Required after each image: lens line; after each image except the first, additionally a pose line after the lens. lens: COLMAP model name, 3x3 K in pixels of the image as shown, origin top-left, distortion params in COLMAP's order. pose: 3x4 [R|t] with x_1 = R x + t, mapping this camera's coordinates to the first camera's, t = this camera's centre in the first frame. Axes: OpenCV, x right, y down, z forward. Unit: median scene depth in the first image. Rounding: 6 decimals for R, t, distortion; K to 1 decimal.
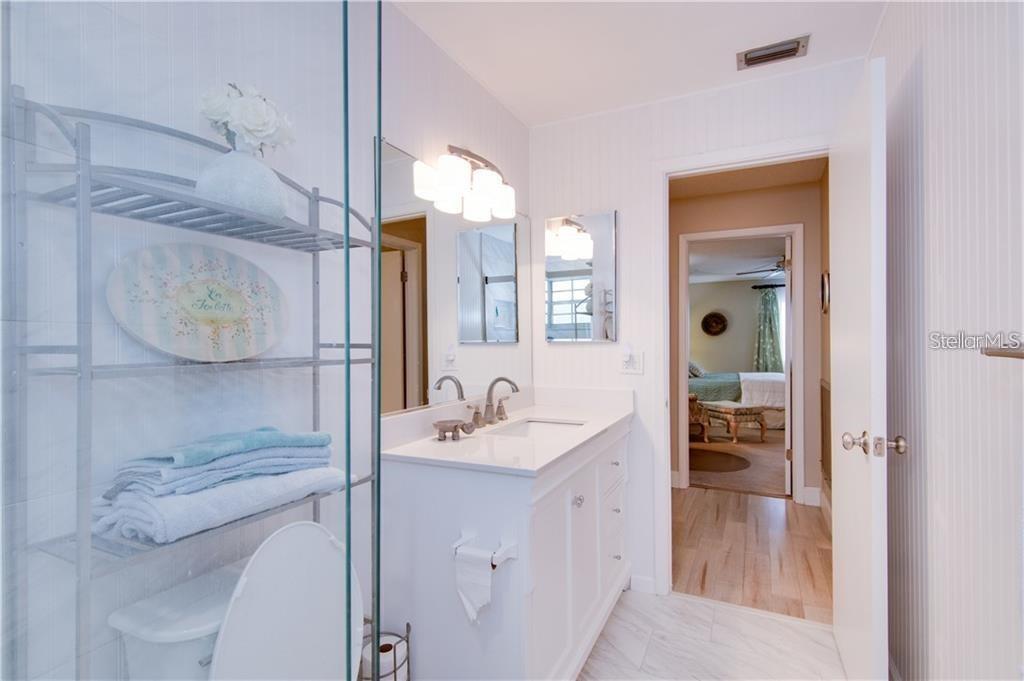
lens RADIAL K [[502.5, 0, 512.0], [0, 502.5, 340.5], [0, 0, 1]] dist [-0.030919, -0.000818]
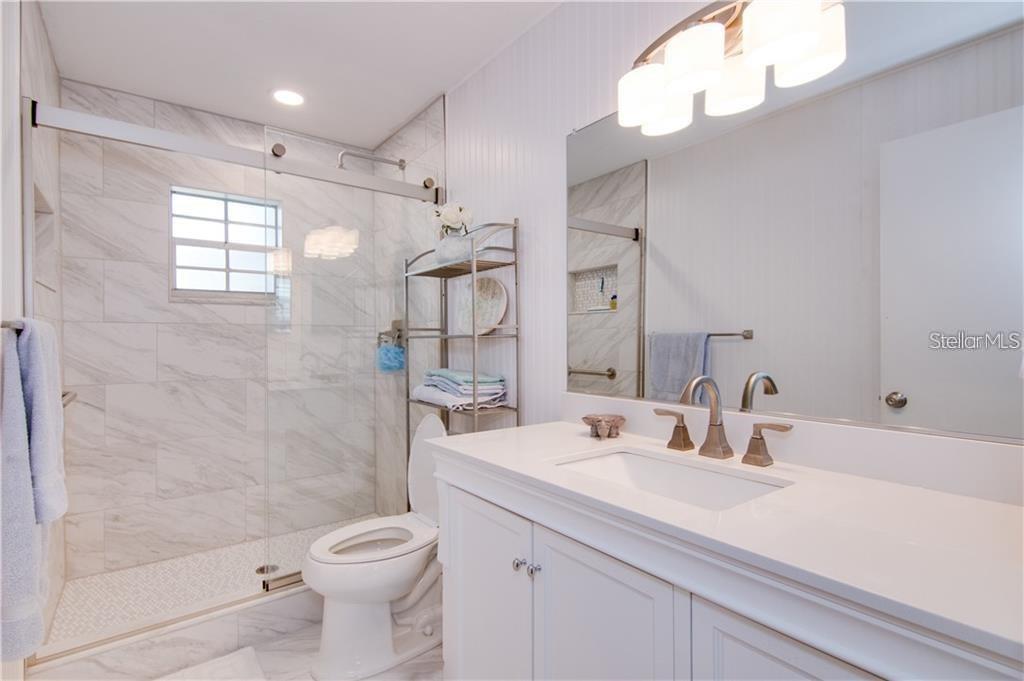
lens RADIAL K [[502.5, 0, 512.0], [0, 502.5, 340.5], [0, 0, 1]] dist [-0.030919, -0.000818]
pose [[-0.457823, 0.005091, -0.889029, 0.683085], [0.012350, 0.999924, -0.000634, 0.033076], [0.888957, -0.011270, -0.457851, 1.263836]]
